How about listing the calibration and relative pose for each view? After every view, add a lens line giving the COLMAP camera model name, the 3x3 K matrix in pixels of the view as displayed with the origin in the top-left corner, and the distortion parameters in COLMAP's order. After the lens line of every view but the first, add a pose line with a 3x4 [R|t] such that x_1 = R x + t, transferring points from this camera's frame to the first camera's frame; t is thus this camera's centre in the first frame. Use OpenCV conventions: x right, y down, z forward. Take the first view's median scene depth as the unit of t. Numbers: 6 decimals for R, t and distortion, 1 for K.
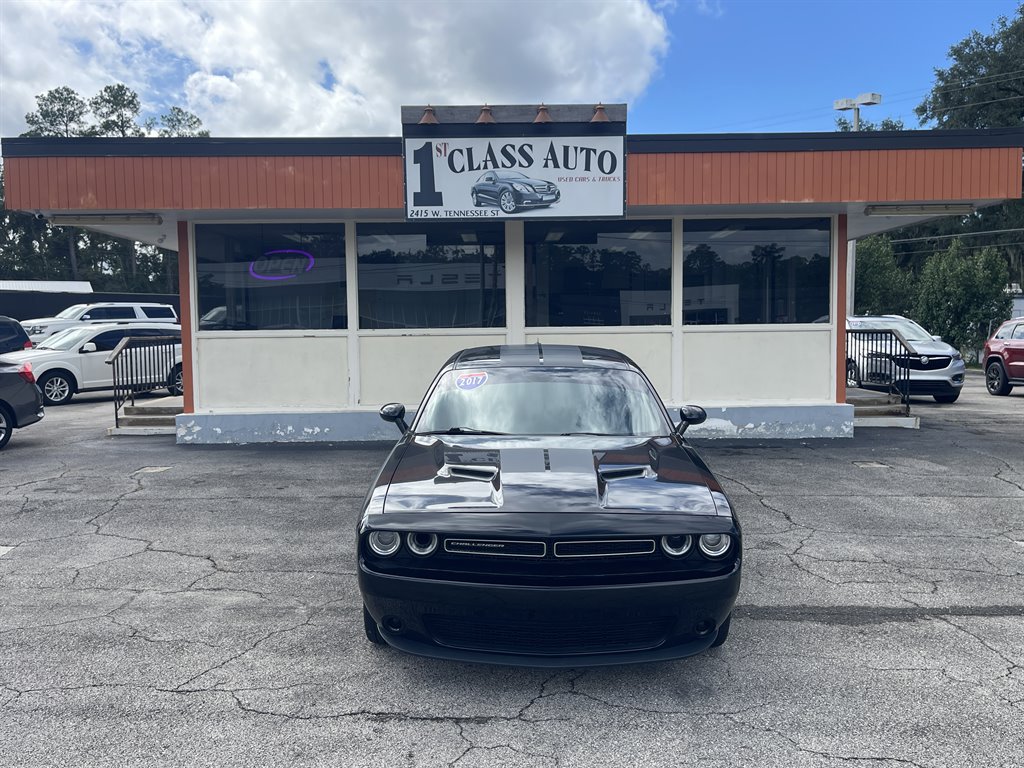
lens RADIAL K [[849.7, 0, 516.0], [0, 849.7, 388.5], [0, 0, 1]] dist [0.023918, 0.002218]
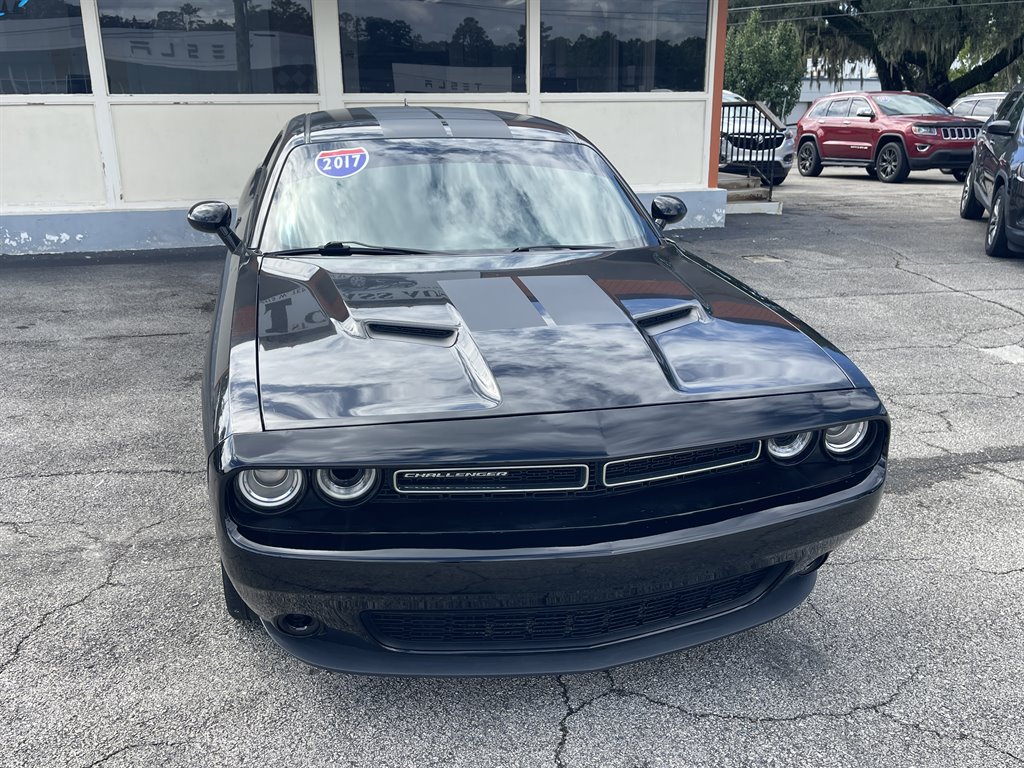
lens RADIAL K [[849.7, 0, 503.4], [0, 849.7, 381.6], [0, 0, 1]] dist [0.023918, 0.002218]
pose [[0.969568, -0.071482, 0.234154, -0.069614], [0.014656, 0.971658, 0.235938, 0.001217], [-0.244383, -0.225326, 0.943136, 0.259034]]
